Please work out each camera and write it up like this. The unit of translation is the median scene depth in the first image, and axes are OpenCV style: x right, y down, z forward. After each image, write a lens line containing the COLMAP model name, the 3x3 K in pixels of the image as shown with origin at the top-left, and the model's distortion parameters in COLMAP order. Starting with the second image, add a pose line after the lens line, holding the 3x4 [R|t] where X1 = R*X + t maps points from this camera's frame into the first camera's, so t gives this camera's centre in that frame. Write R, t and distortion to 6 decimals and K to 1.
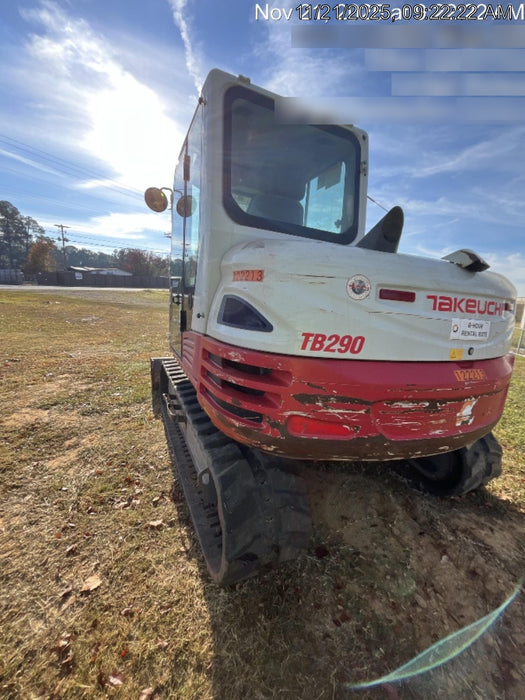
lens RADIAL K [[281.4, 0, 262.5], [0, 281.4, 350.0], [0, 0, 1]] dist [0.001783, 0.000032]
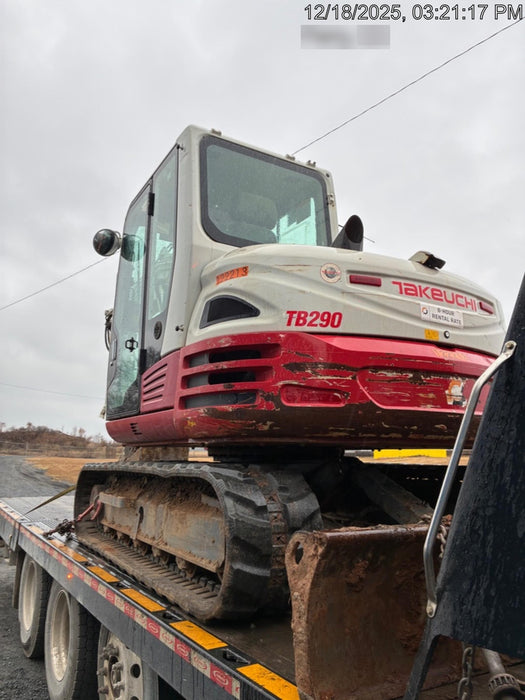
lens RADIAL K [[504.3, 0, 262.5], [0, 504.3, 350.0], [0, 0, 1]] dist [0.153087, -0.252050]
pose [[0.993244, -0.040360, 0.108803, -0.169123], [0.076724, 0.931807, -0.354751, 0.745363], [-0.087066, 0.360702, 0.928608, -0.758978]]
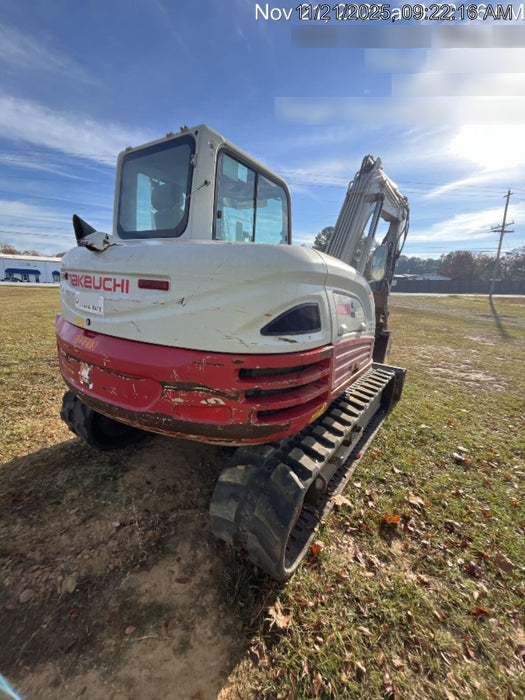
lens RADIAL K [[281.4, 0, 262.5], [0, 281.4, 350.0], [0, 0, 1]] dist [0.001783, 0.000032]
pose [[0.514952, 0.162719, -0.841634, 2.255666], [-0.180946, 0.980329, 0.078822, -0.110188], [0.837904, 0.111701, 0.534266, 1.082145]]
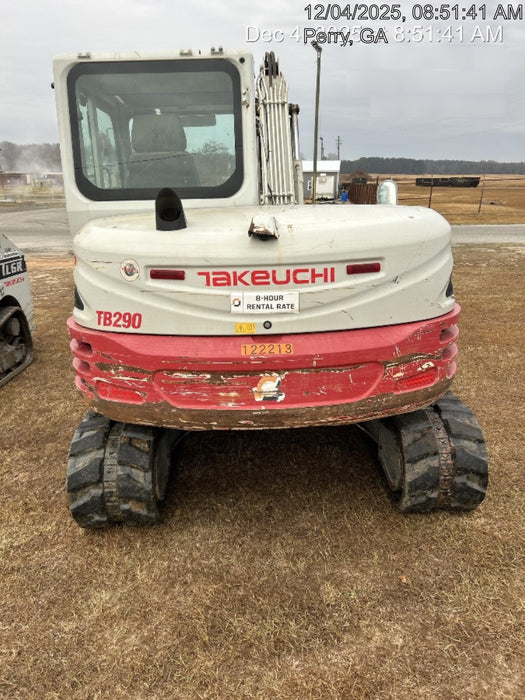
lens RADIAL K [[504.3, 0, 262.5], [0, 504.3, 350.0], [0, 0, 1]] dist [0.153087, -0.252050]
pose [[0.909499, 0.017820, -0.415325, 1.563625], [0.022580, 0.995488, 0.092161, -0.074426], [0.415093, -0.093198, 0.904993, -0.614824]]
